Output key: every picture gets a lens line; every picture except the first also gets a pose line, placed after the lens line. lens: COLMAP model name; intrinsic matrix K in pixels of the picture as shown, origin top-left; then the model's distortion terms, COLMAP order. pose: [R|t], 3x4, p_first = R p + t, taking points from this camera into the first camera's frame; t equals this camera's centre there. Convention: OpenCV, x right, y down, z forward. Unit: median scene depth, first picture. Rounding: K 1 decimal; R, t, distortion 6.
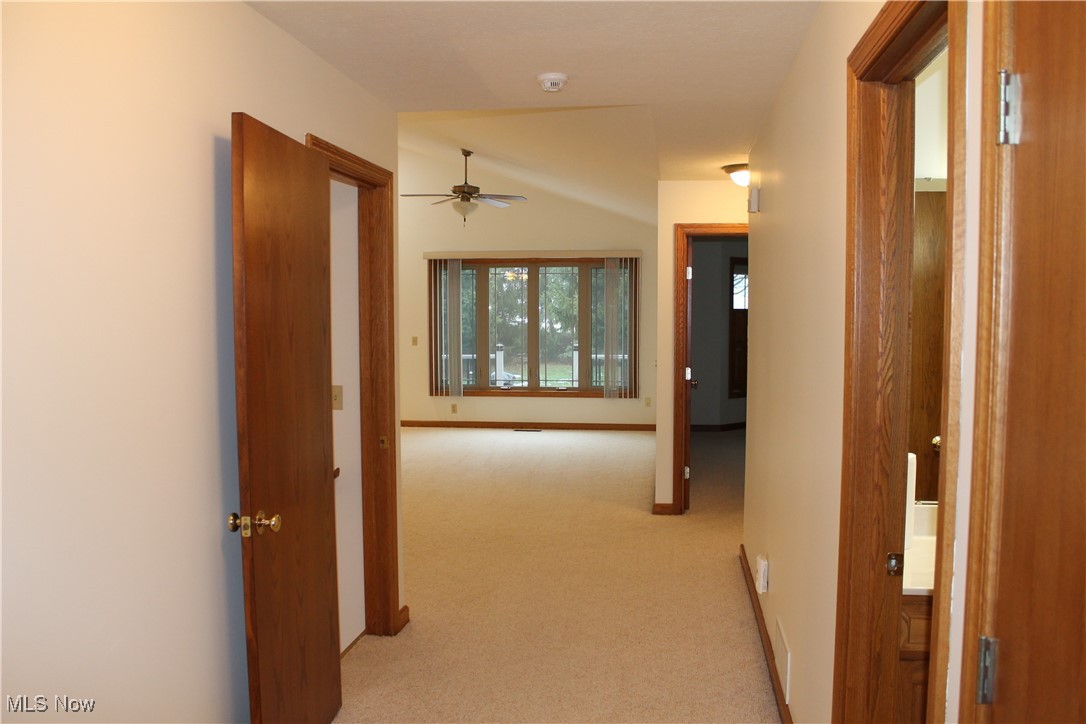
lens RADIAL K [[919.0, 0, 549.2], [0, 919.0, 361.7], [0, 0, 1]] dist [-0.156095, 0.131800]
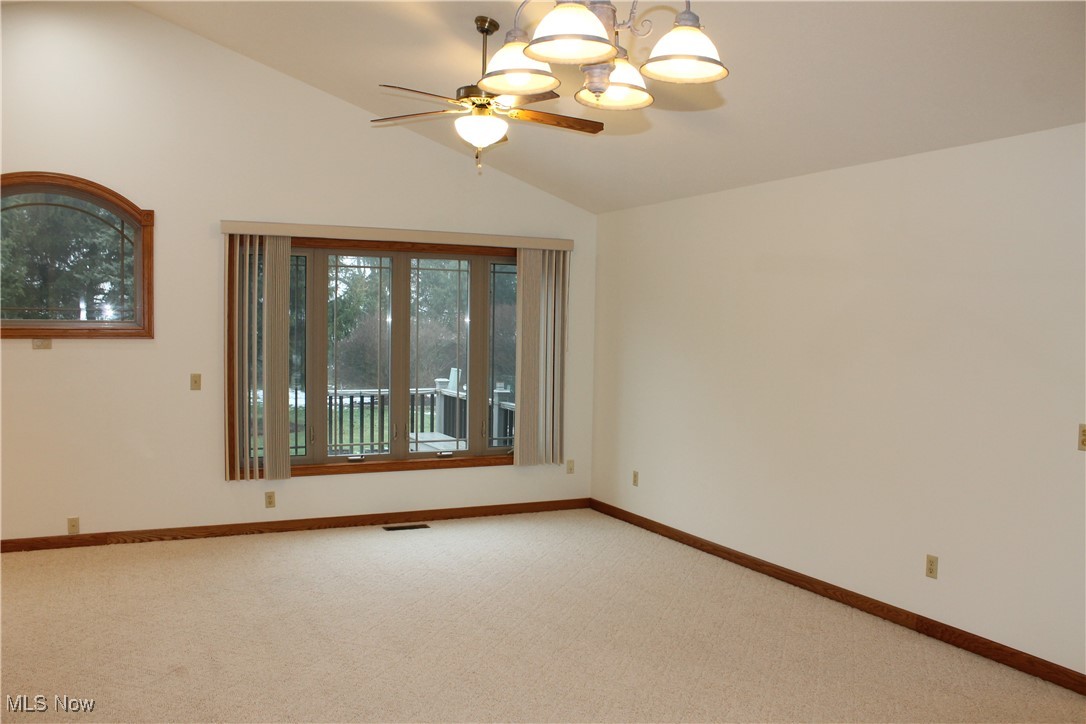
lens RADIAL K [[919.0, 0, 549.2], [0, 919.0, 361.7], [0, 0, 1]] dist [-0.156095, 0.131800]
pose [[0.845752, -0.012509, 0.533430, -0.256579], [0.005606, 0.999878, 0.014560, -0.041690], [-0.533547, -0.009324, 0.845719, 0.437313]]
